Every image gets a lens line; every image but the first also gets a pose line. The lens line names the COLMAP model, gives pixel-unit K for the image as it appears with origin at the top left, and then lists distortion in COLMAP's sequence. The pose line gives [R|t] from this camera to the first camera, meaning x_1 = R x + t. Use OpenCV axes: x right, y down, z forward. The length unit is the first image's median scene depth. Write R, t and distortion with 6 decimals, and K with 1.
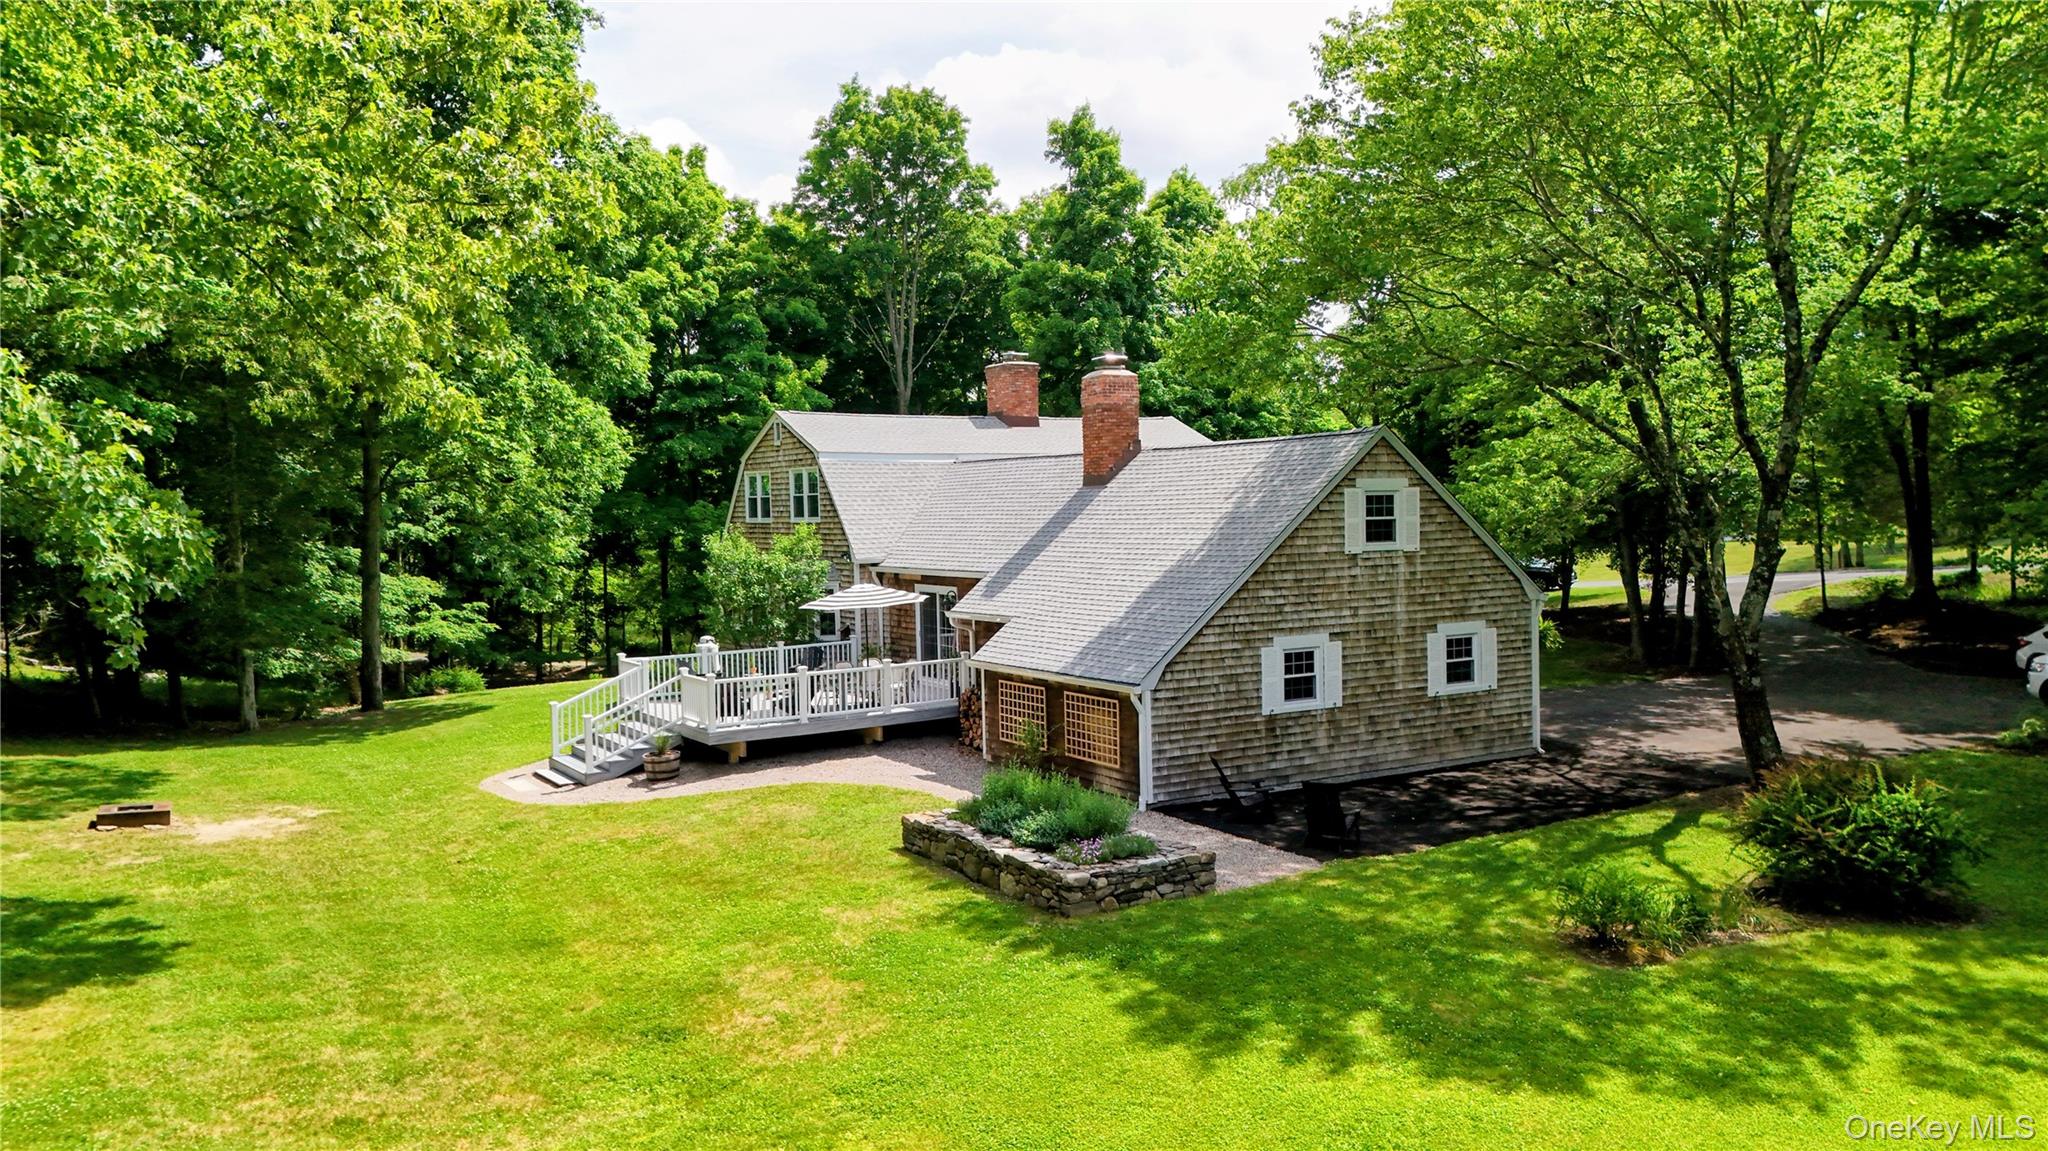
lens RADIAL K [[1606.4, 0, 1029.8], [0, 1606.4, 556.4], [0, 0, 1]] dist [-0.043301, -0.006894]
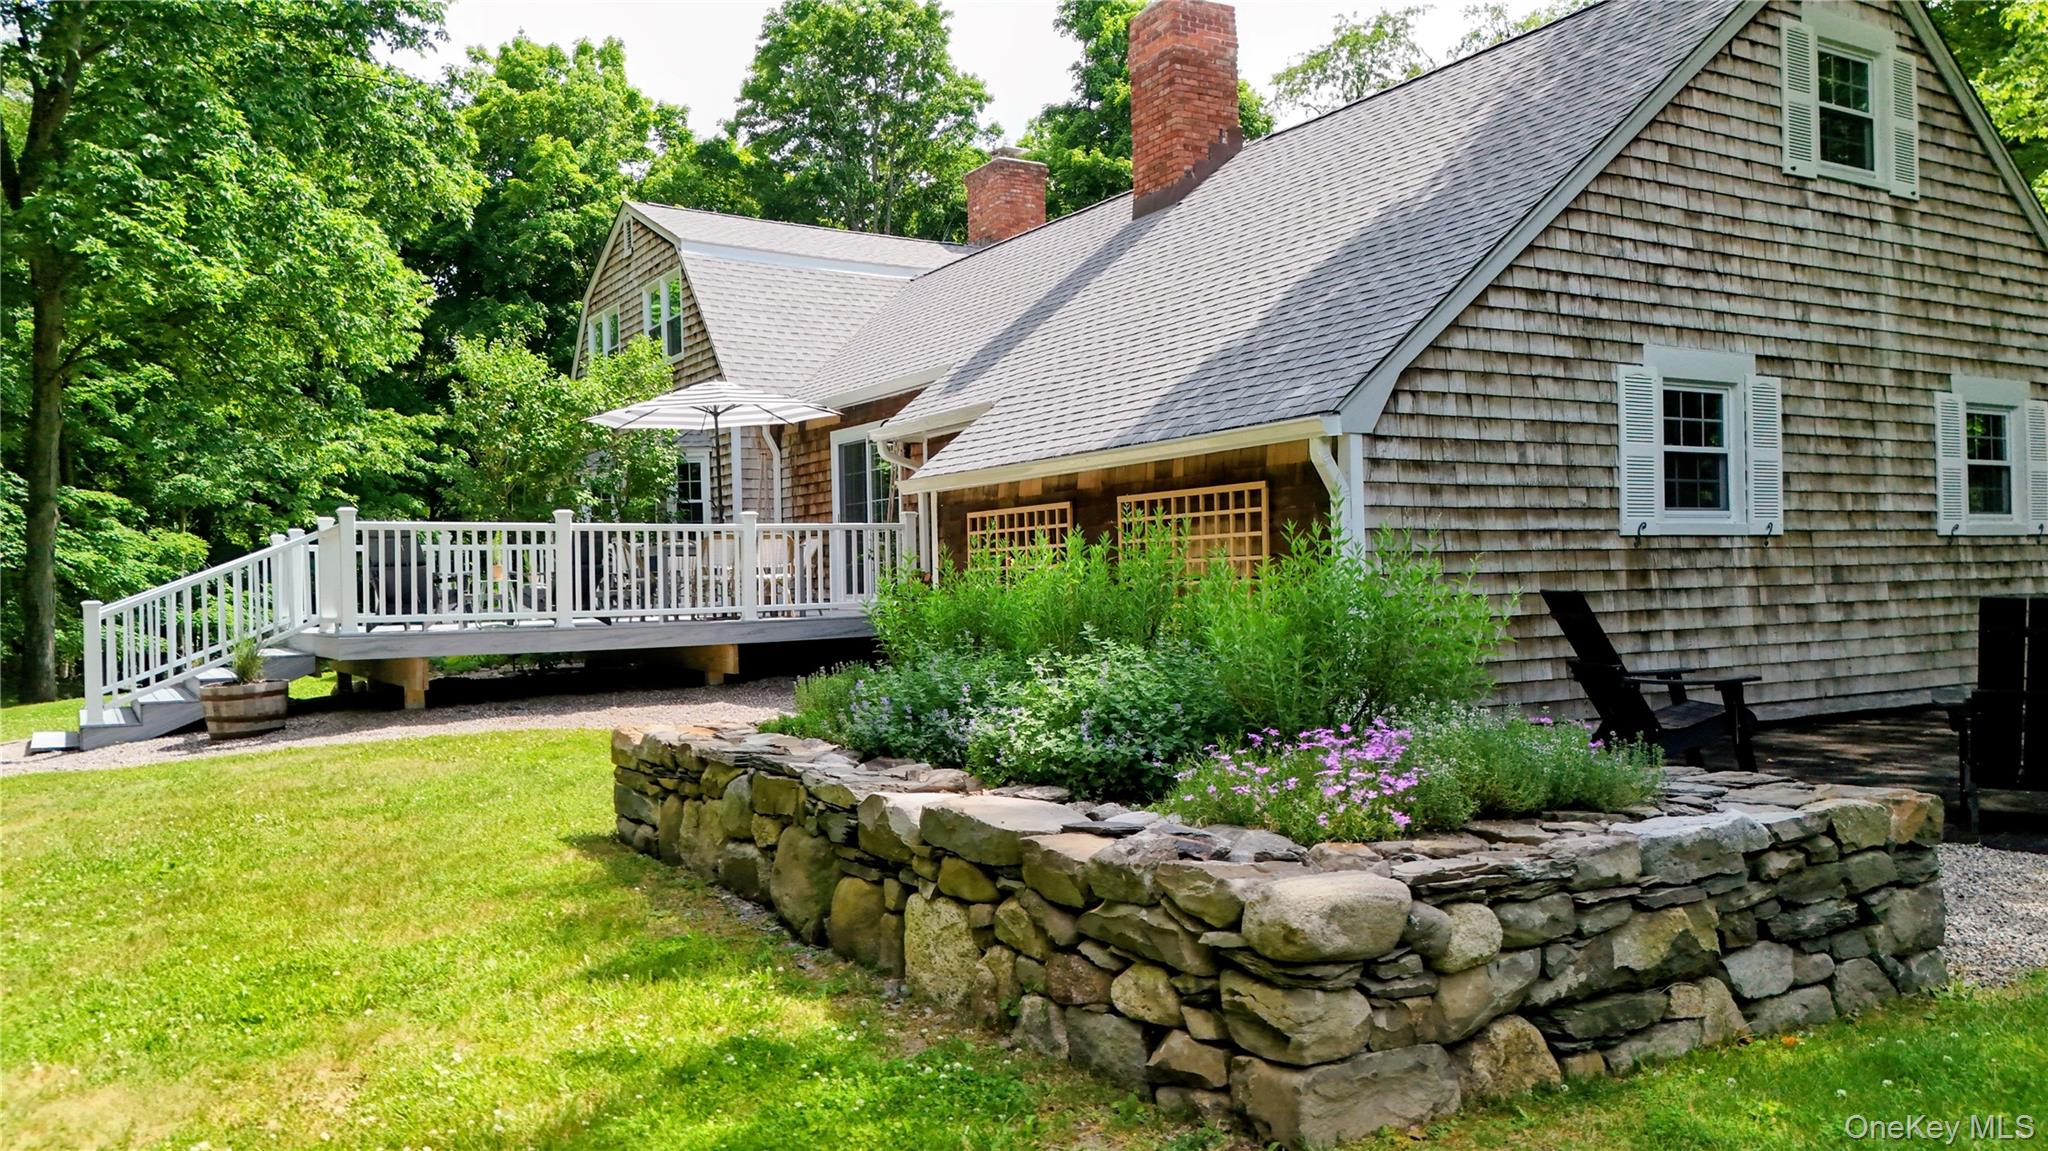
lens RADIAL K [[1606.4, 0, 1019.7], [0, 1606.4, 594.5], [0, 0, 1]] dist [-0.043301, -0.006894]
pose [[0.999977, -0.000147, -0.006817, -0.001271], [-0.000057, 0.999549, -0.030021, 0.124134], [0.006818, 0.030020, 0.999526, 0.596831]]
